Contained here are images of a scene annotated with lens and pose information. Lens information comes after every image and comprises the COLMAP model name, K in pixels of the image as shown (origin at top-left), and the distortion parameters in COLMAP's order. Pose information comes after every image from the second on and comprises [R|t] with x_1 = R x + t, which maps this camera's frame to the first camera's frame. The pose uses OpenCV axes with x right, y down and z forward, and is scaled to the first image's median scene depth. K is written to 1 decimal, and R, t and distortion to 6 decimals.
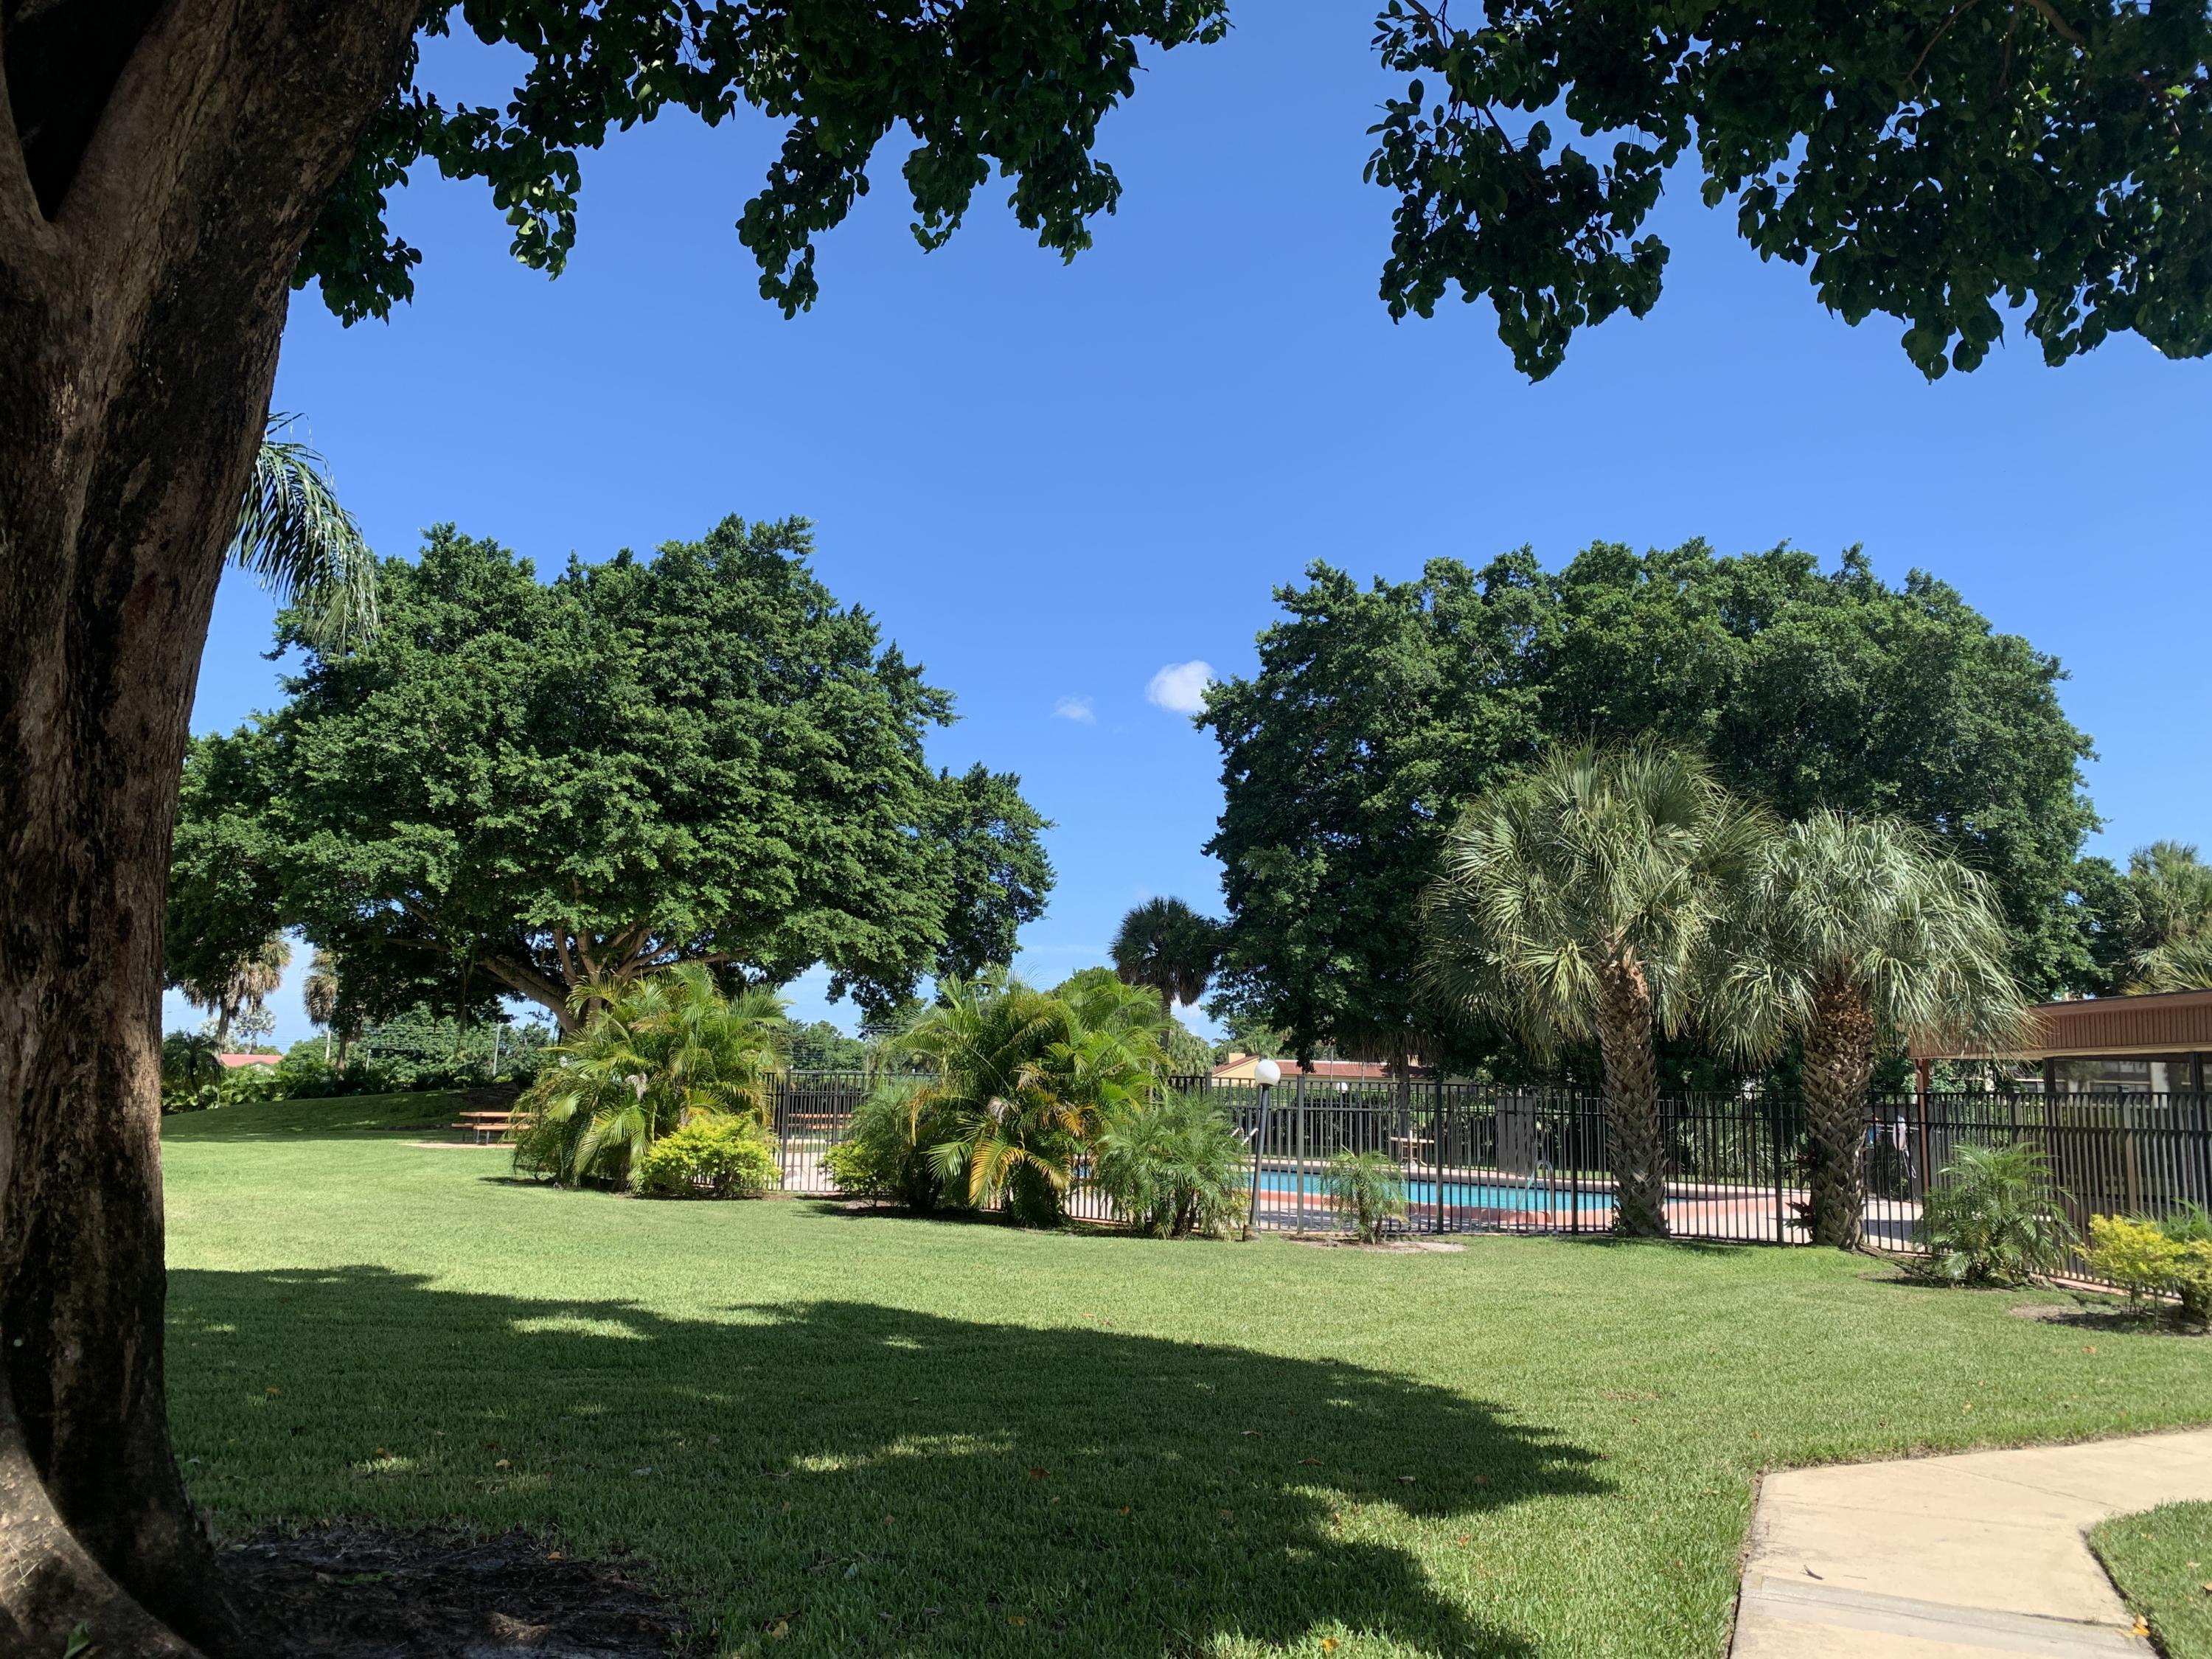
lens RADIAL K [[1743.6, 0, 1106.0], [0, 1743.6, 829.5], [0, 0, 1]] dist [0.202756, -0.001151]
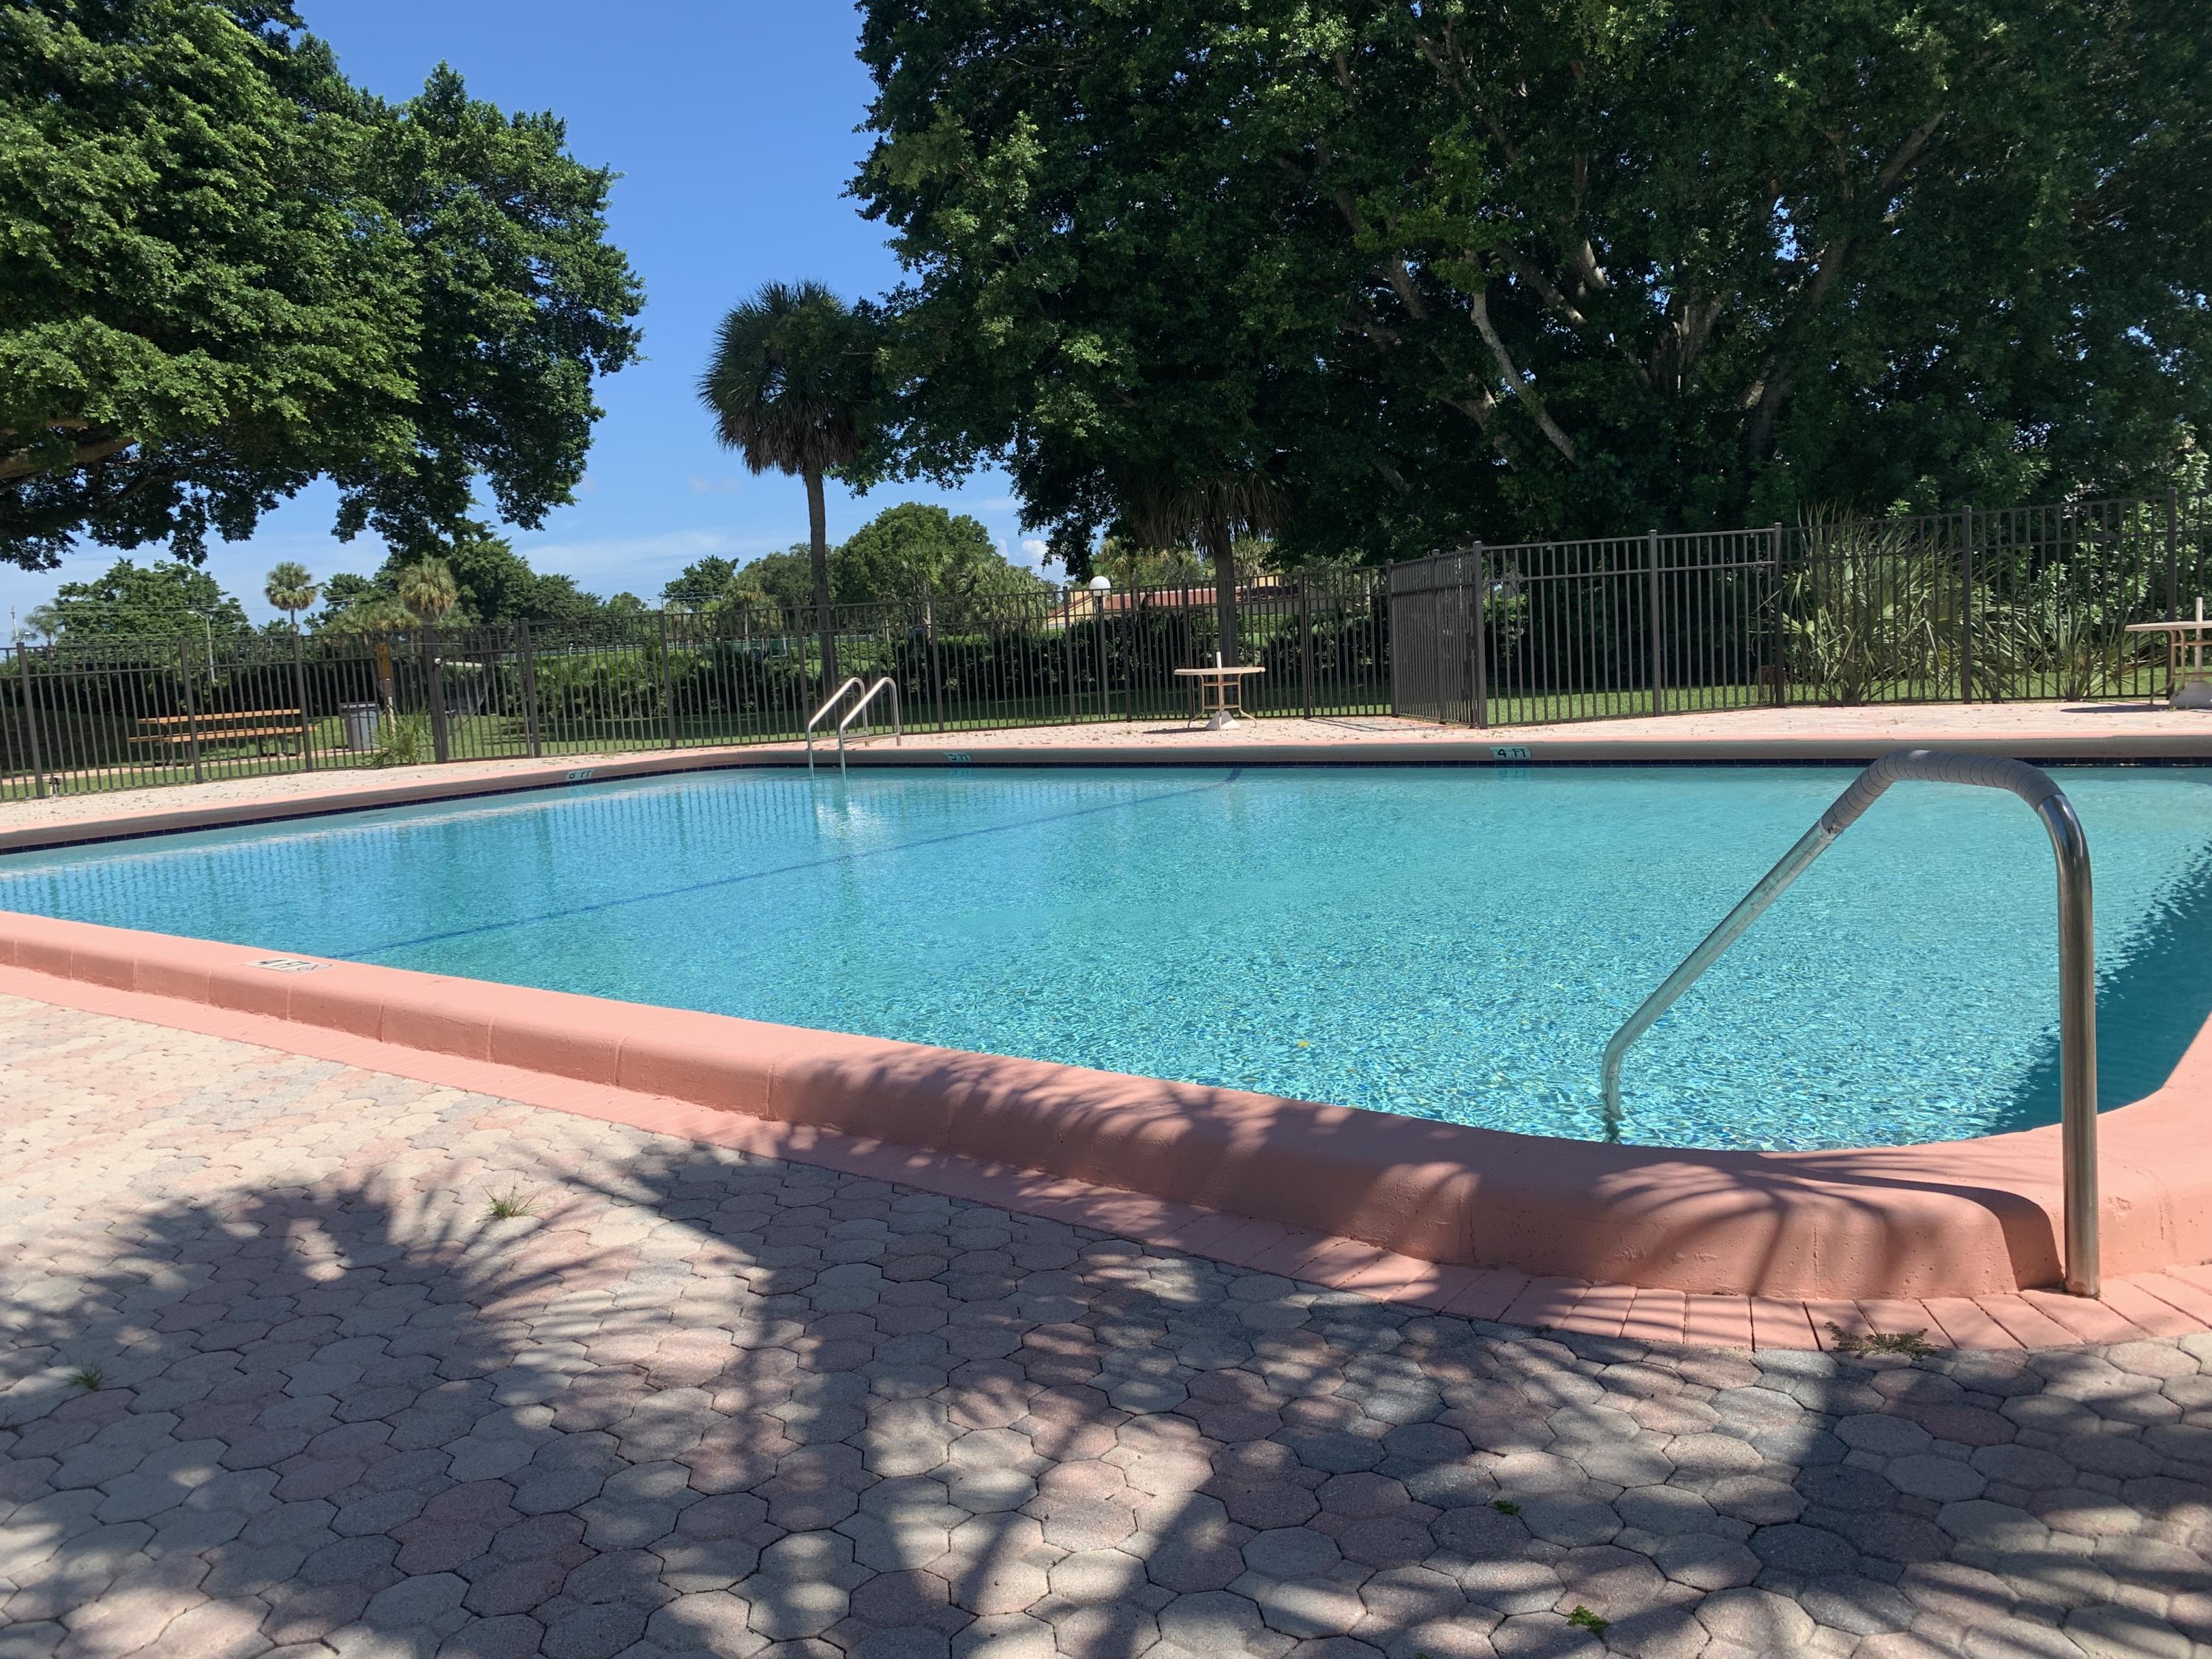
lens RADIAL K [[1743.6, 0, 1106.0], [0, 1743.6, 829.5], [0, 0, 1]] dist [0.202756, -0.001151]
pose [[0.991470, -0.116427, 0.058578, 0.082236], [0.097479, 0.960763, 0.259678, 0.069802], [-0.086513, -0.251753, 0.963917, 0.384701]]
